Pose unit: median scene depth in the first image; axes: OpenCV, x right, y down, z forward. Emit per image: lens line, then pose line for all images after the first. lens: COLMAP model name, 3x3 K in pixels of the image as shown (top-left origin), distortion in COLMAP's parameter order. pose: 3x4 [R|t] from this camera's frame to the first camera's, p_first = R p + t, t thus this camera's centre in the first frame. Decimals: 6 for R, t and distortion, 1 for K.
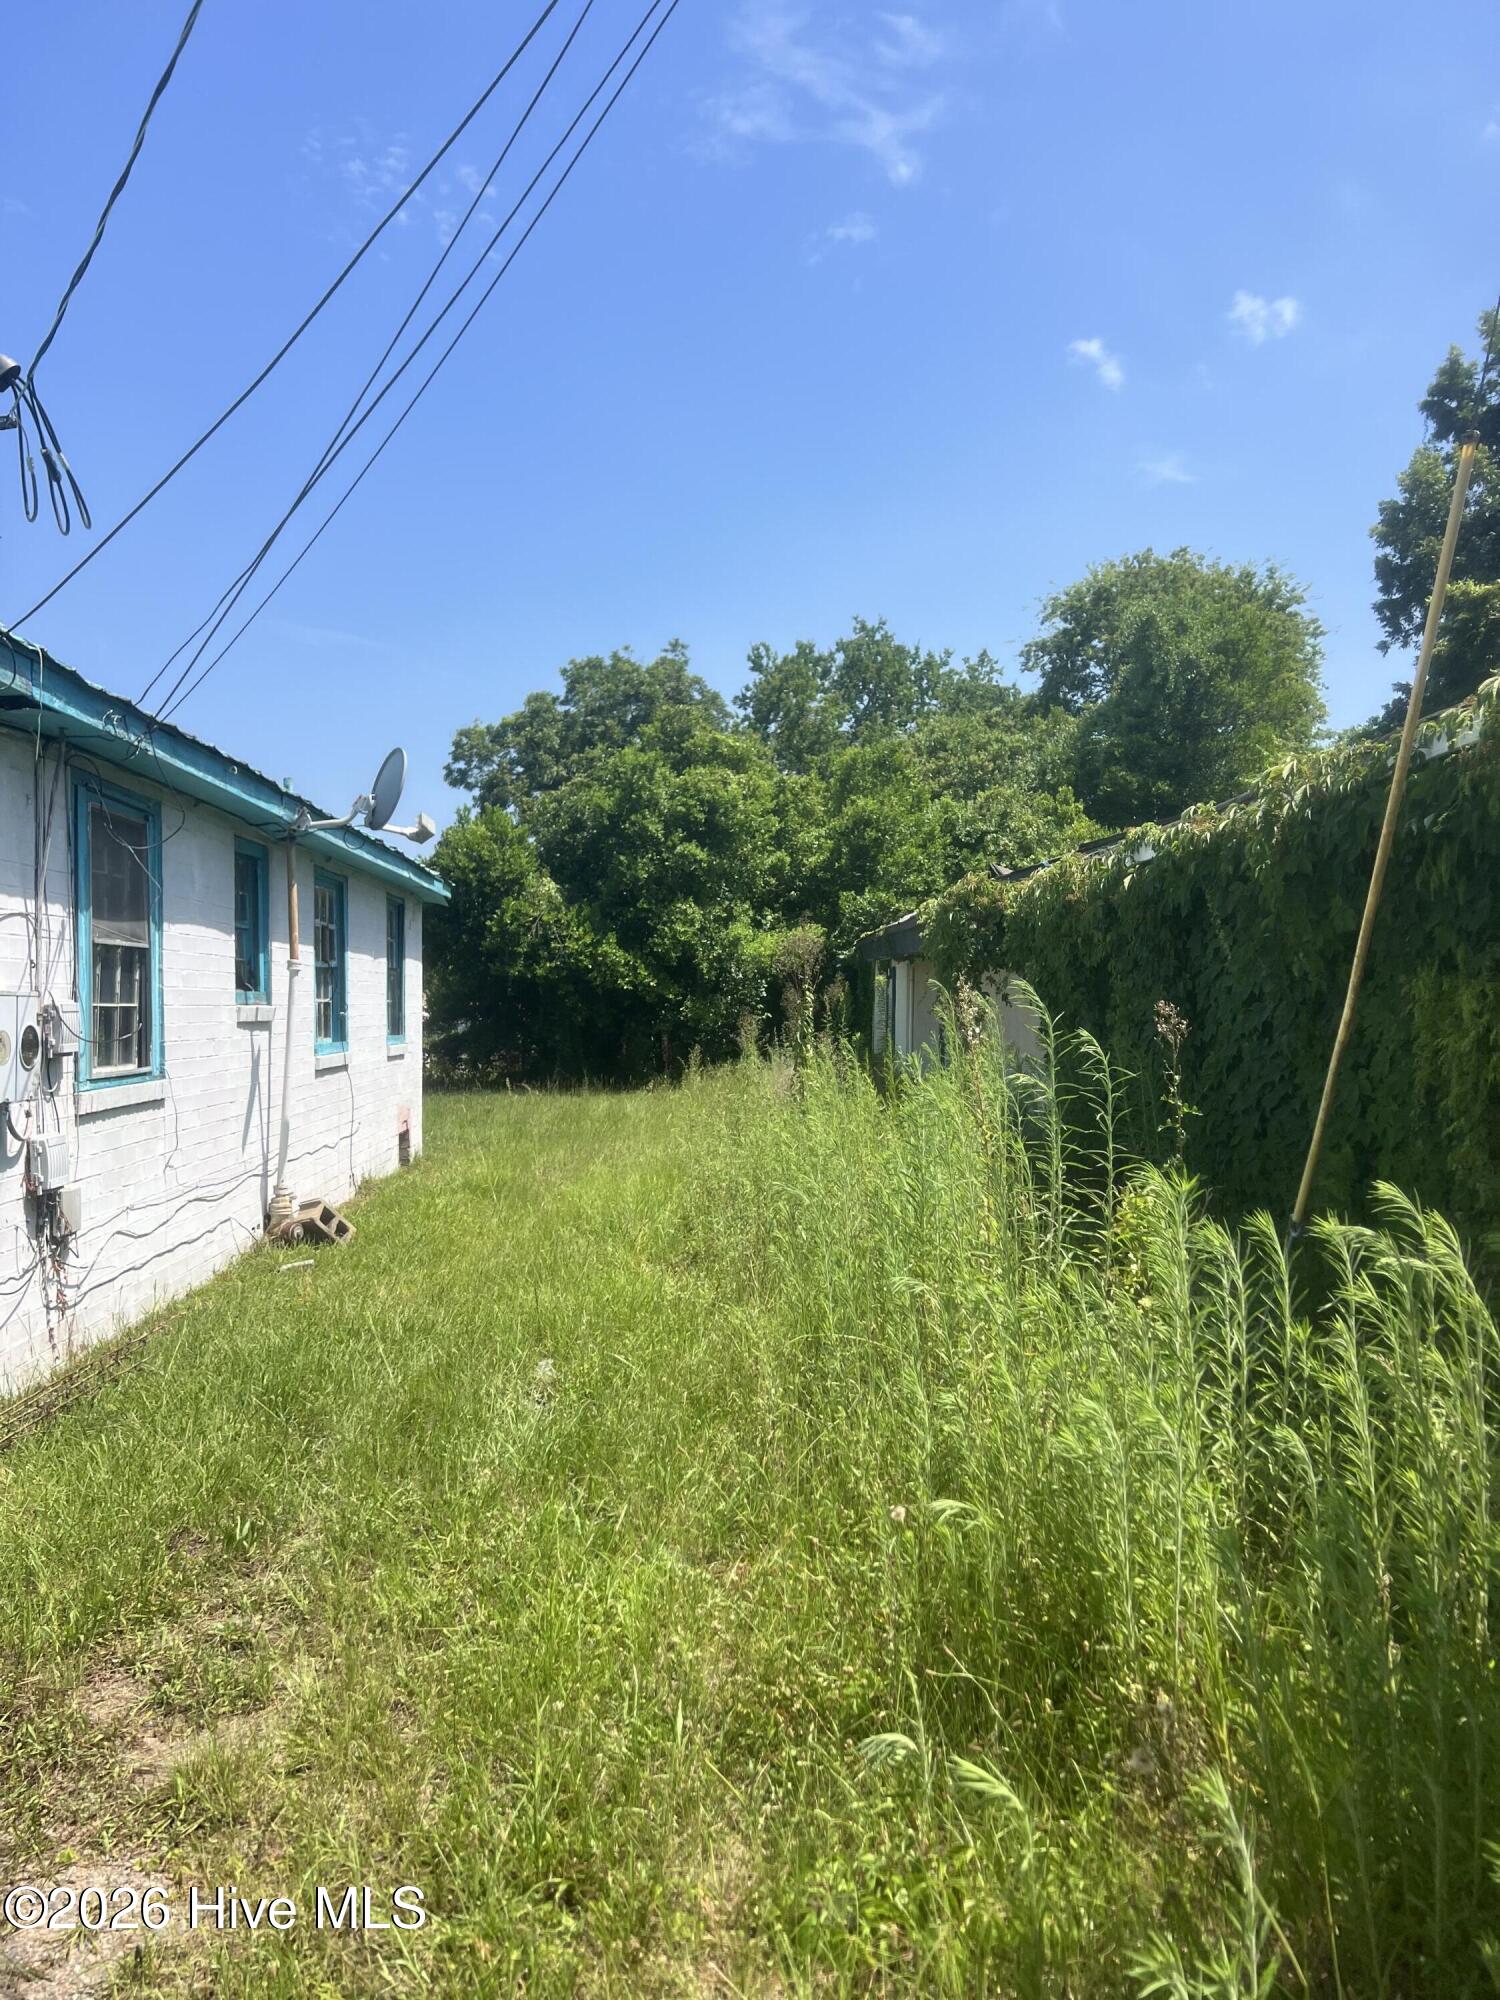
lens RADIAL K [[1499.3, 0, 780.0], [0, 1499.3, 1024.6], [0, 0, 1]] dist [0.048057, -0.050347]
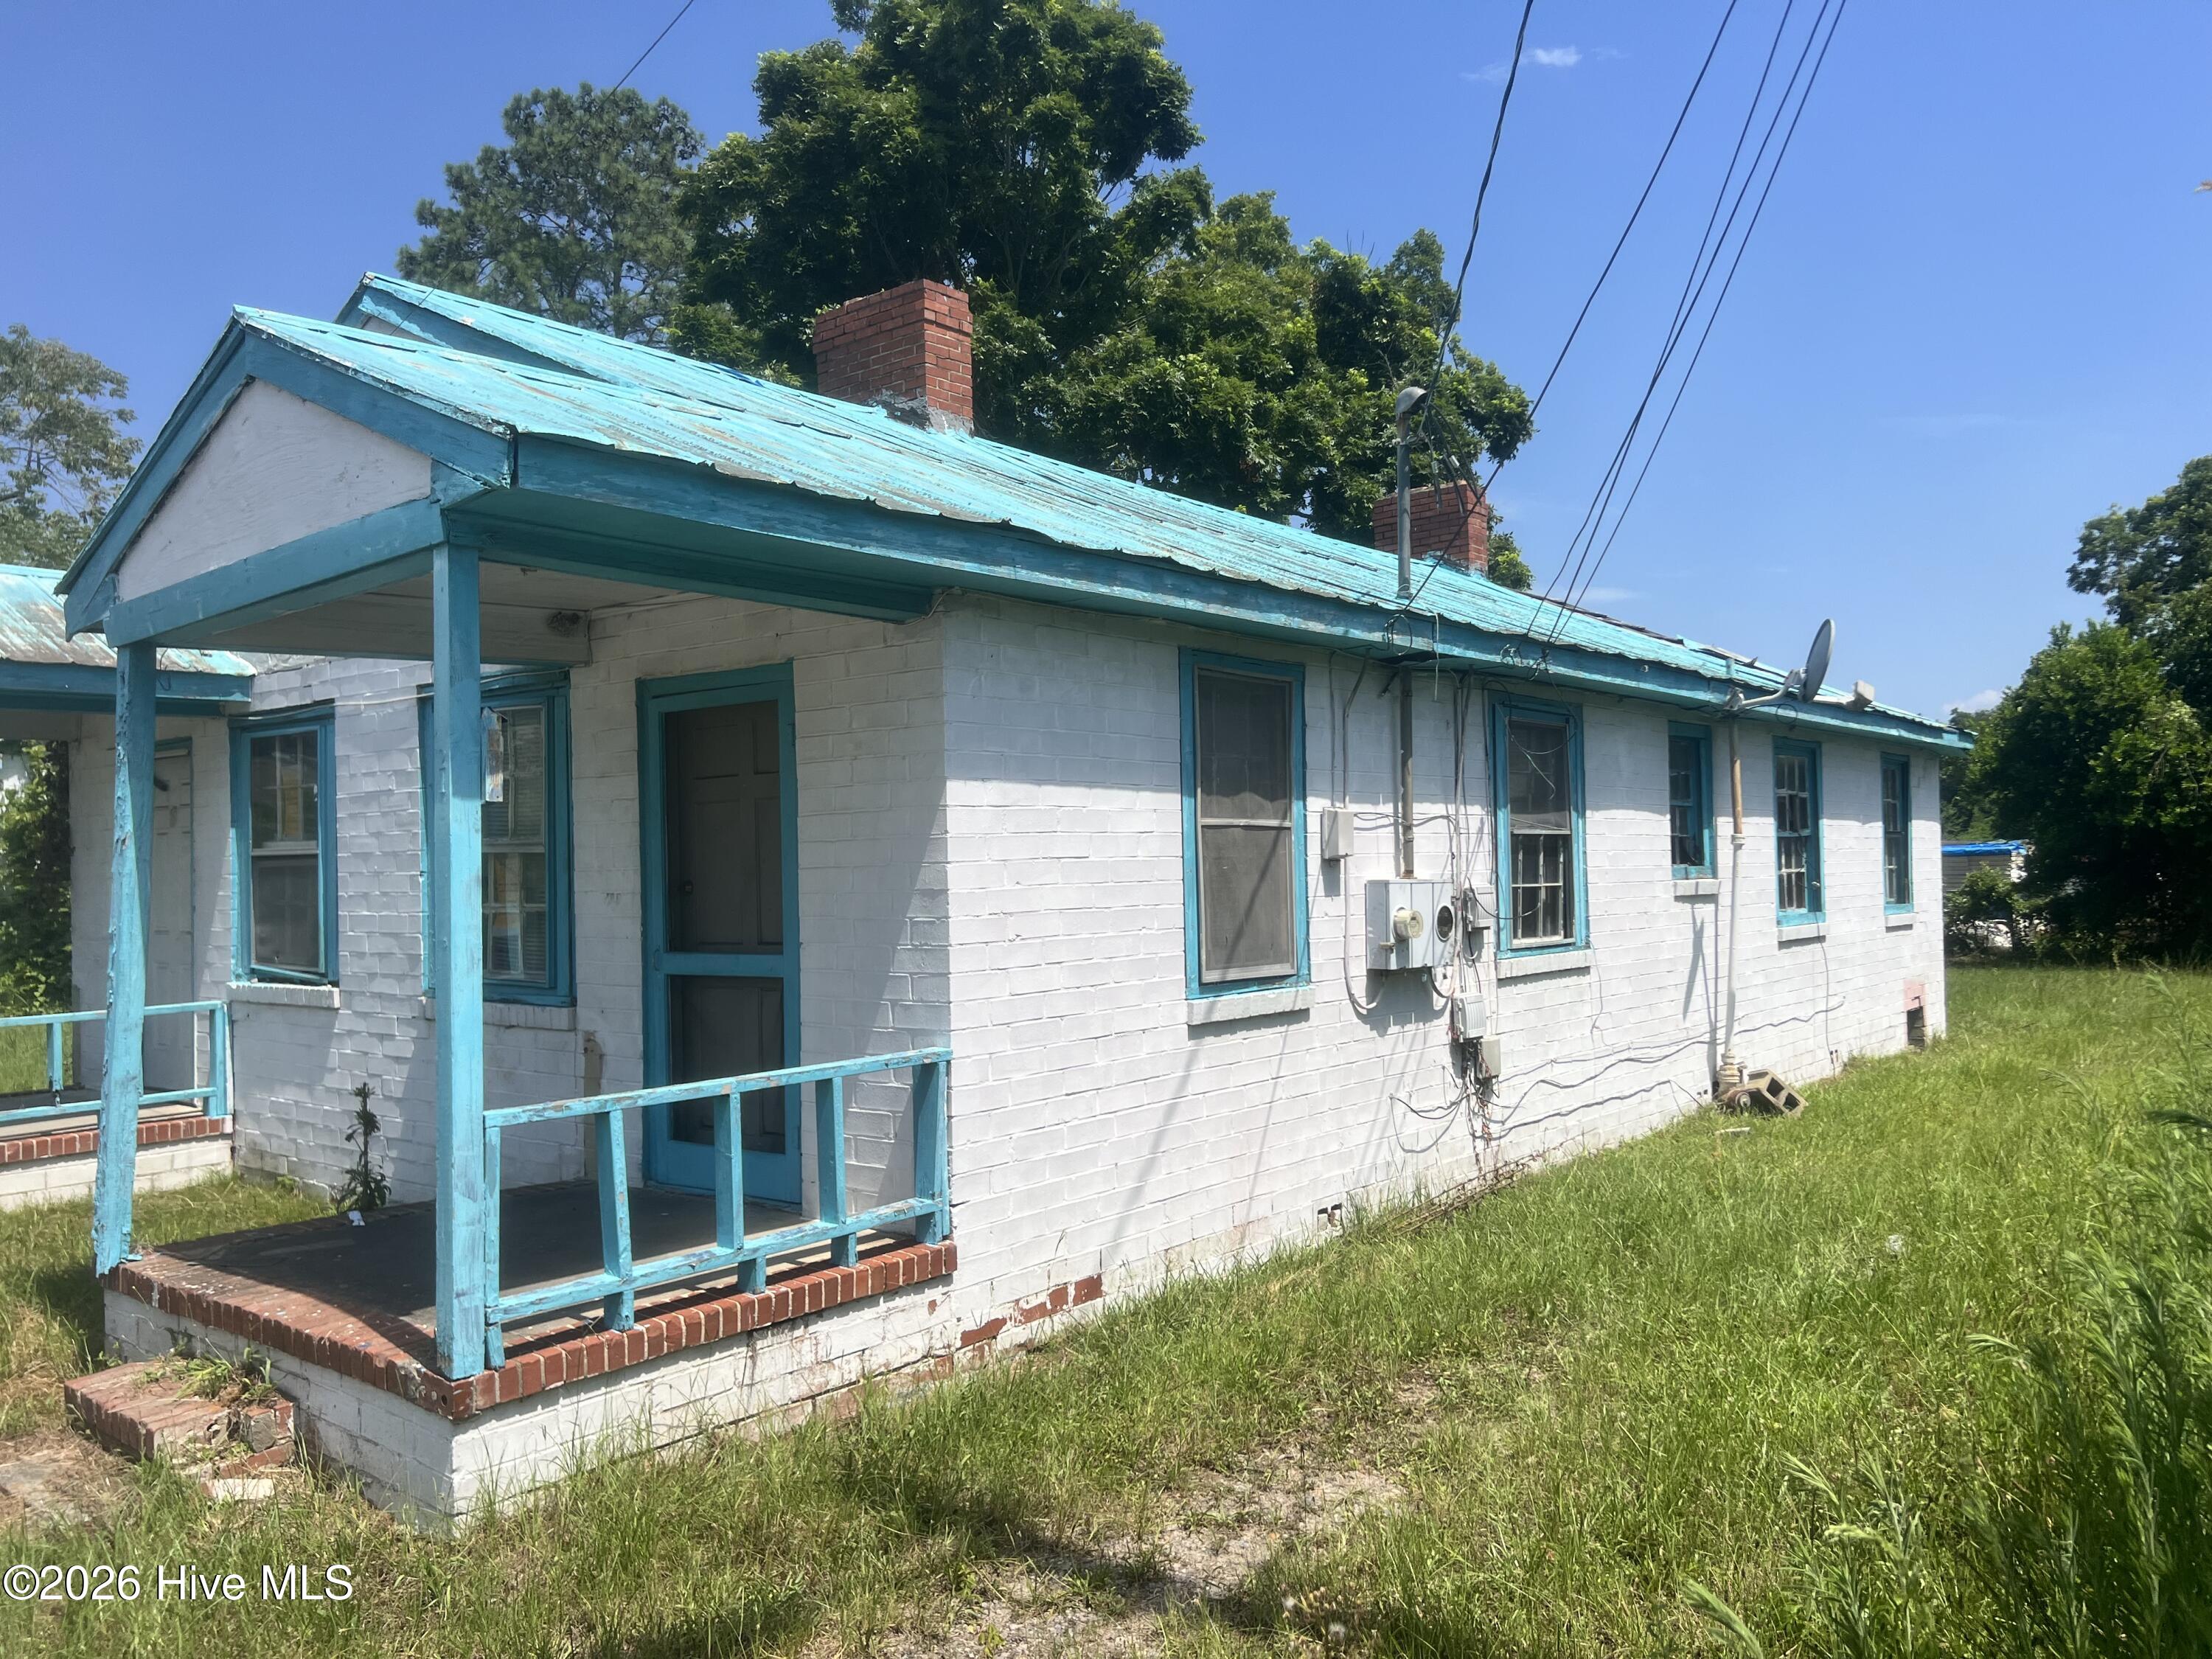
lens RADIAL K [[1658.2, 0, 1106.4], [0, 1658.2, 837.9], [0, 0, 1]] dist [0.048057, -0.050347]
pose [[0.719436, -0.030167, -0.693903, 0.157753], [0.011378, 0.999434, -0.031652, -0.009423], [0.694465, 0.014876, 0.719373, -0.115414]]
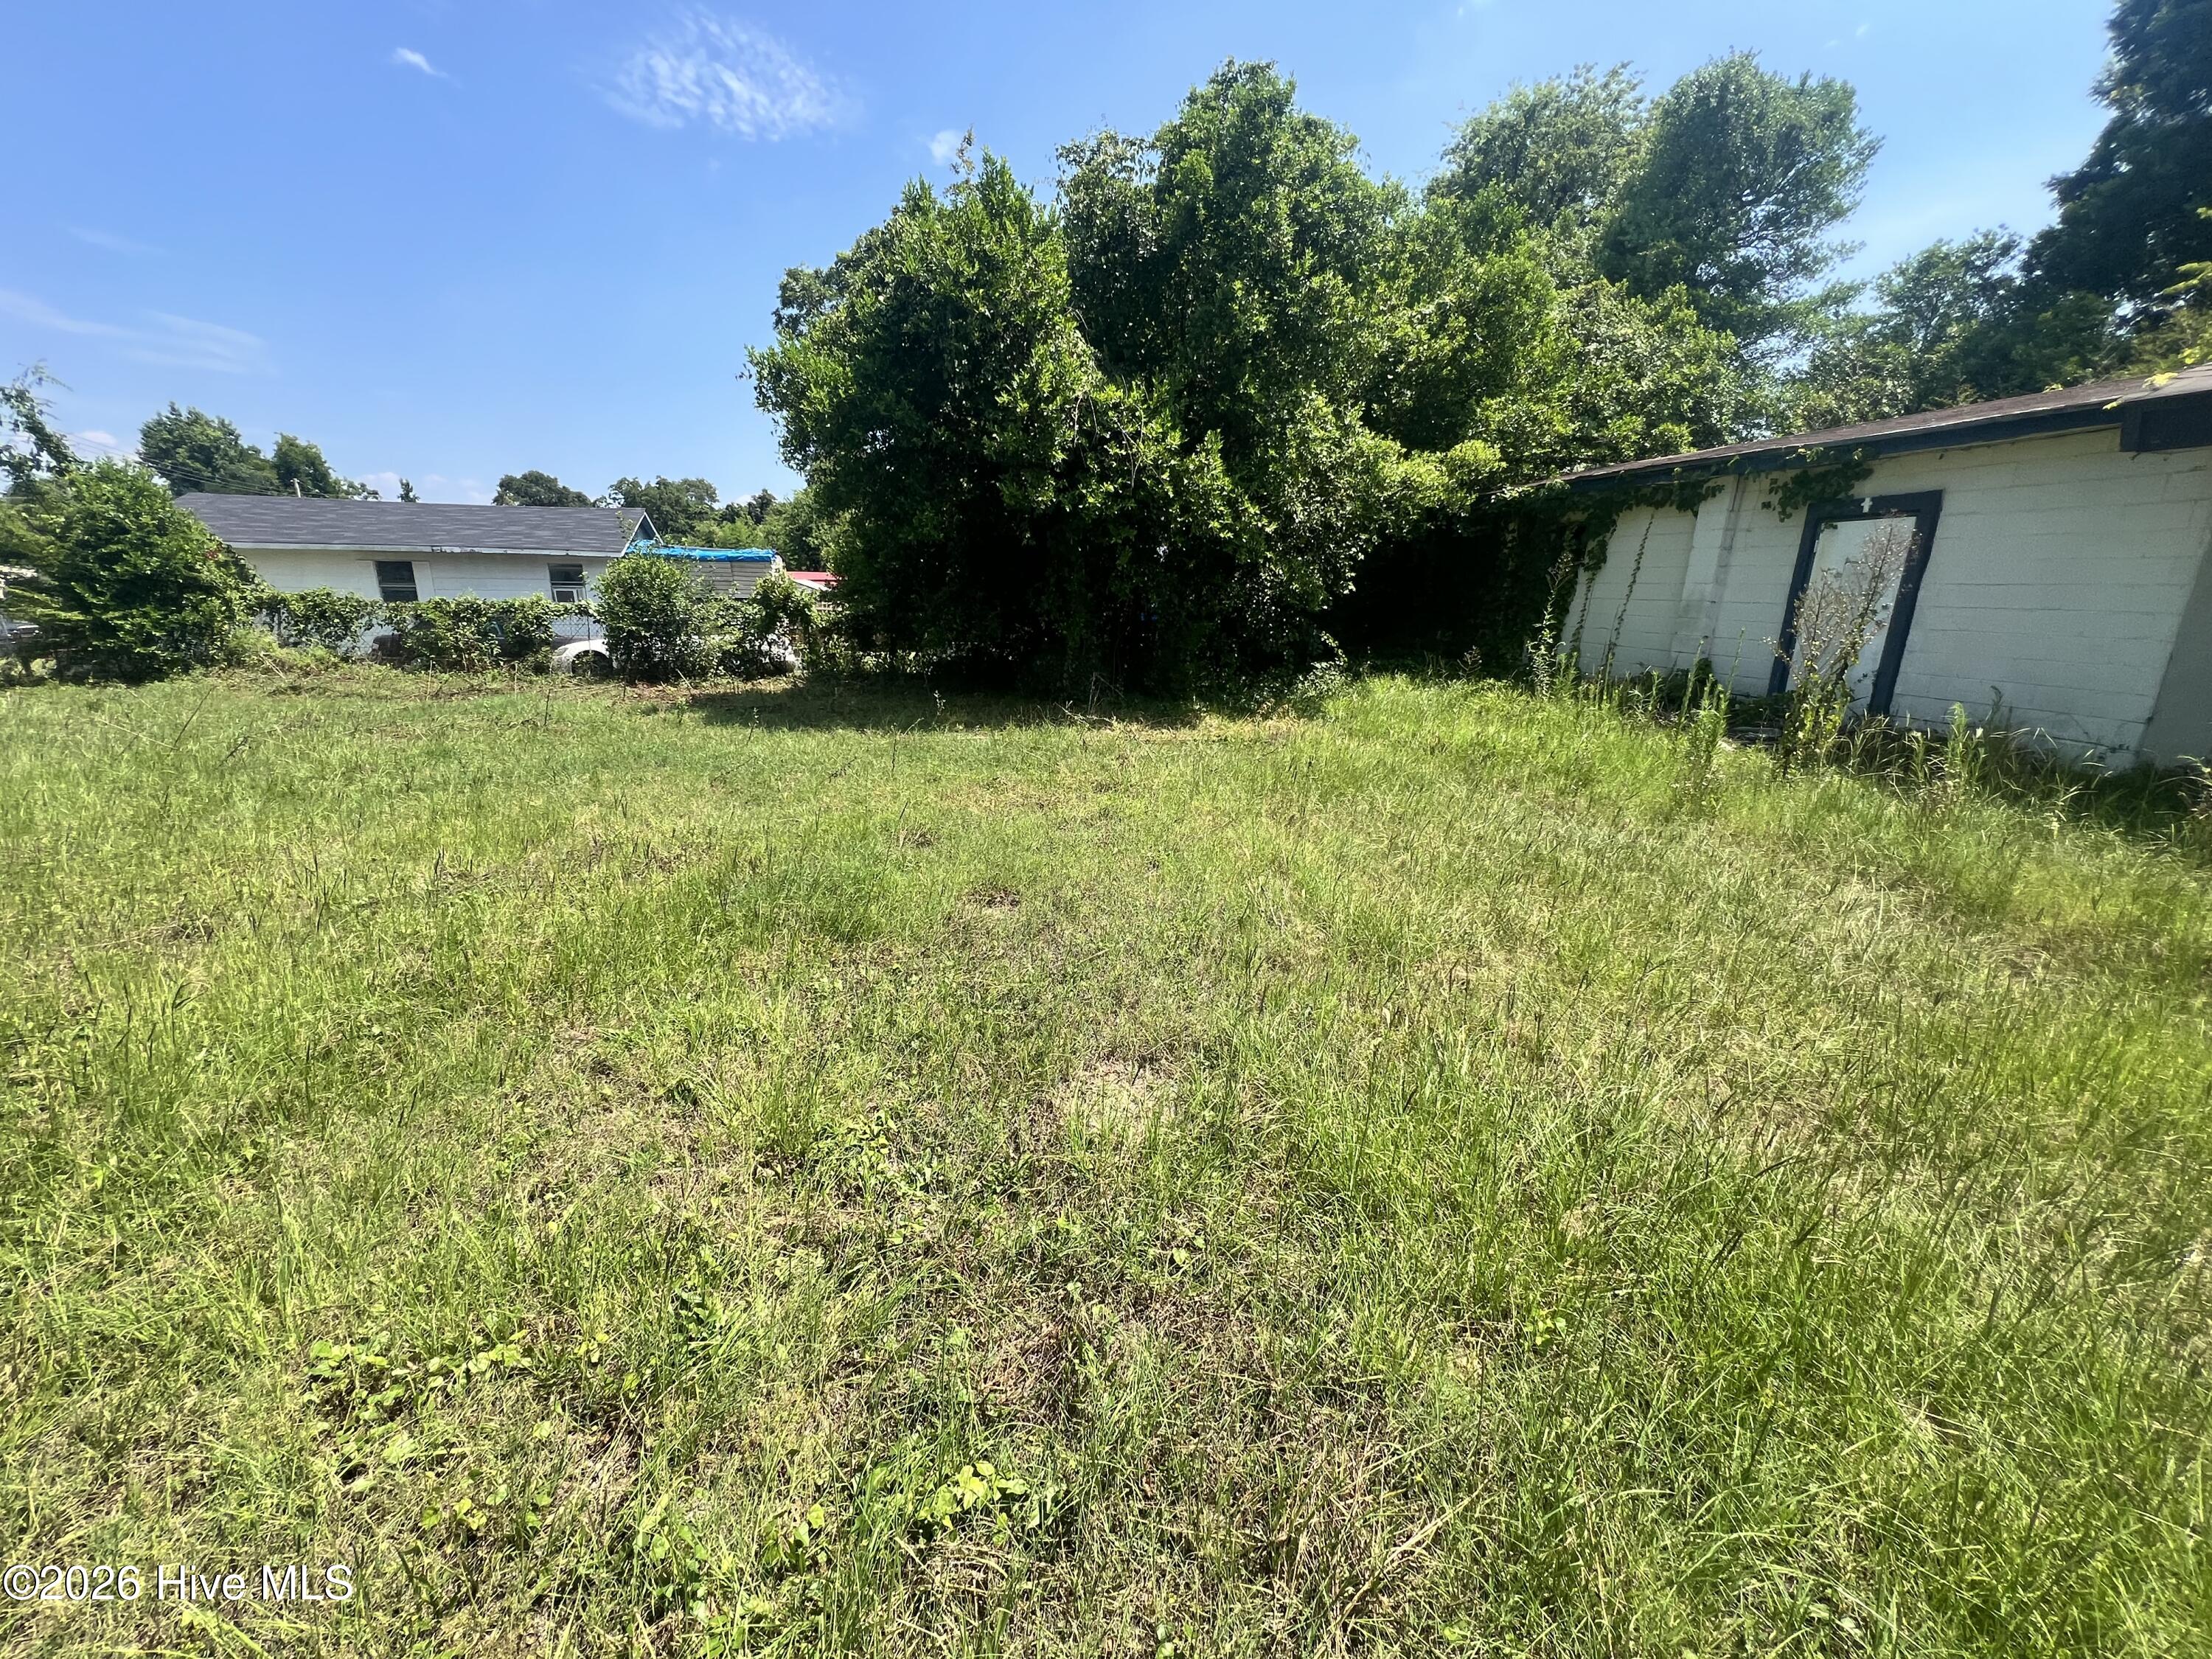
lens RADIAL K [[881.0, 0, 1106.0], [0, 881.0, 829.5], [0, 0, 1]] dist [0.000559, 0.000518]
pose [[0.987087, -0.024640, 0.158278, -0.588623], [-0.016535, 0.967147, 0.253680, -0.000599], [-0.159329, -0.253022, 0.954251, 1.860408]]
